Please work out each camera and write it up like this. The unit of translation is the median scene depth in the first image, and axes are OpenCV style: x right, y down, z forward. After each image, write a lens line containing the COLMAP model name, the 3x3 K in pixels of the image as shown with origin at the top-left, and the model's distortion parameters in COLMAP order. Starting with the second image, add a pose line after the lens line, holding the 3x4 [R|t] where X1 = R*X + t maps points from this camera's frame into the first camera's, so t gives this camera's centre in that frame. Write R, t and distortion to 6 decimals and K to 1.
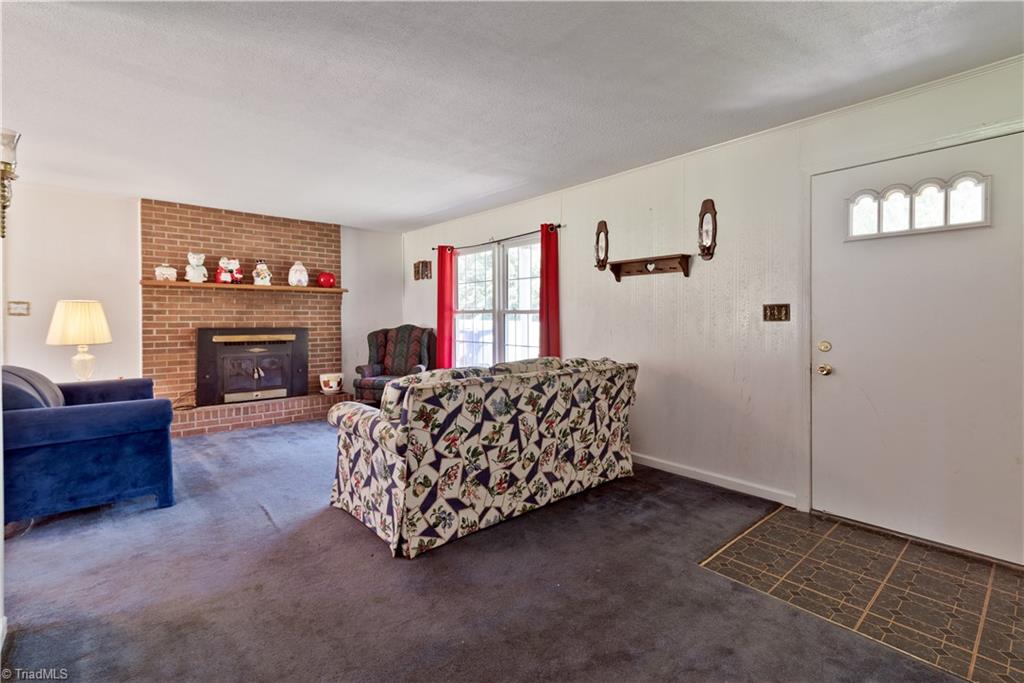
lens RADIAL K [[465.4, 0, 508.5], [0, 465.4, 323.1], [0, 0, 1]] dist [0.013582, -0.001494]
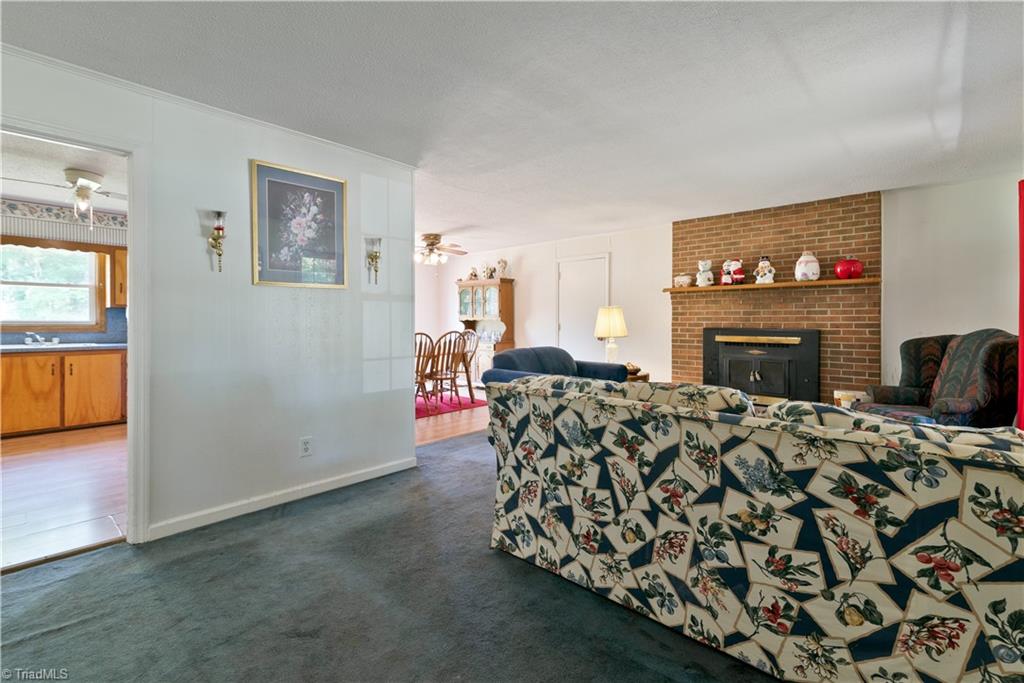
lens RADIAL K [[465.4, 0, 505.4], [0, 465.4, 322.7], [0, 0, 1]] dist [0.013582, -0.001494]
pose [[0.098817, 0.006723, -0.995083, 0.398521], [-0.008972, 0.999943, 0.005865, -0.003701], [0.995065, 0.008348, 0.098871, 0.438484]]
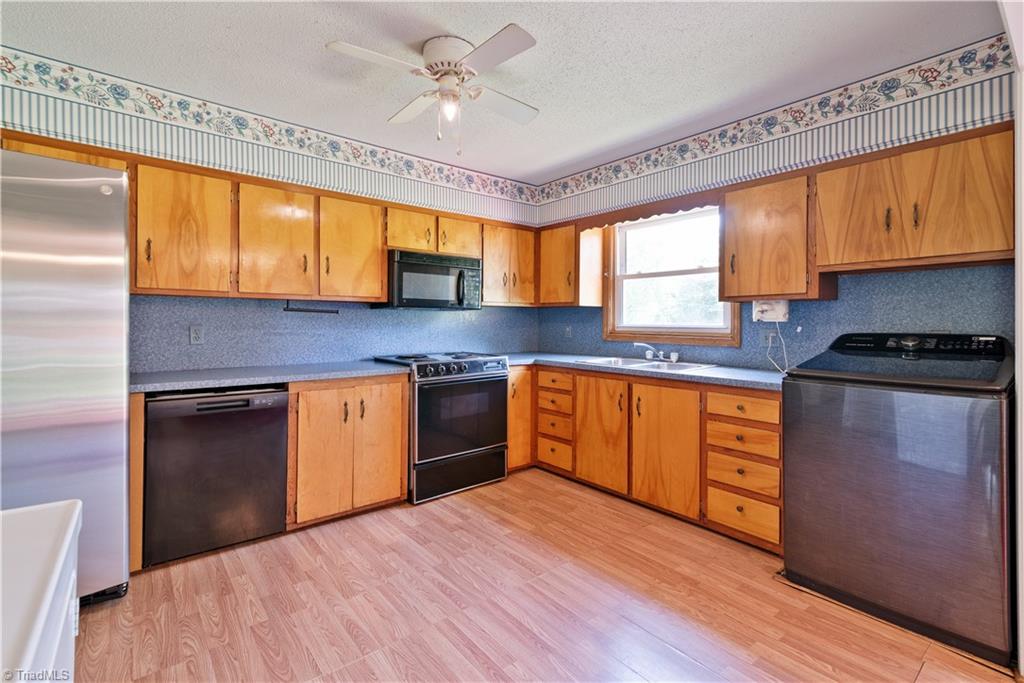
lens RADIAL K [[465.4, 0, 506.3], [0, 465.4, 322.5], [0, 0, 1]] dist [0.013582, -0.001494]
pose [[-0.999557, -0.000270, 0.029765, -0.556893], [-0.000049, 0.999973, 0.007409, -0.003530], [-0.029766, 0.007405, -0.999529, 0.221616]]
